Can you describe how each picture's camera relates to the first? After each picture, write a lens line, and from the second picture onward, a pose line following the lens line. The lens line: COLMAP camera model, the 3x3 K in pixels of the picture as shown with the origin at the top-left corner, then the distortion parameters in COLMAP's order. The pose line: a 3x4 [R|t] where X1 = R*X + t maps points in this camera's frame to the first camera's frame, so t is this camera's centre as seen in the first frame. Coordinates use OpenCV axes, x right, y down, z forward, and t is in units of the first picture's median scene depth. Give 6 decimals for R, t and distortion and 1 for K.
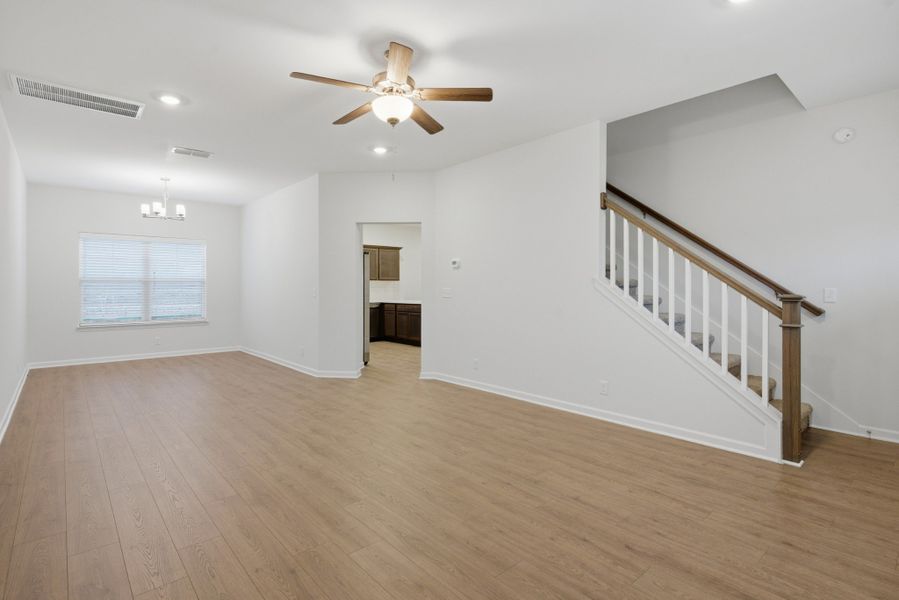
lens RADIAL K [[436.1, 0, 443.1], [0, 436.1, 293.6], [0, 0, 1]] dist [0.003341, 0.001120]
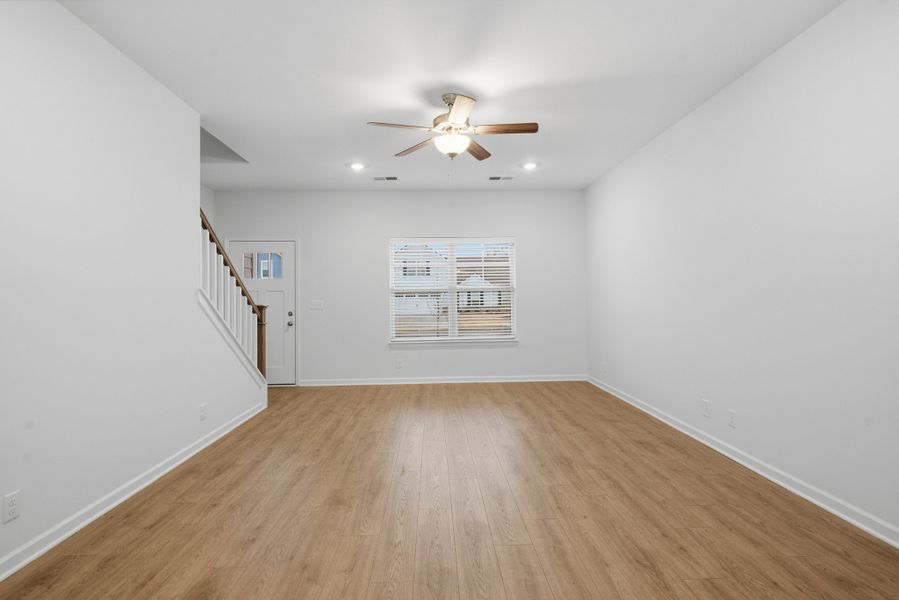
lens RADIAL K [[436.1, 0, 445.0], [0, 436.1, 297.8], [0, 0, 1]] dist [0.003341, 0.001120]
pose [[-0.769111, 0.011988, 0.639003, -0.759888], [0.023811, 0.999667, 0.009904, -0.024155], [-0.638672, 0.022832, -0.769140, 1.735514]]
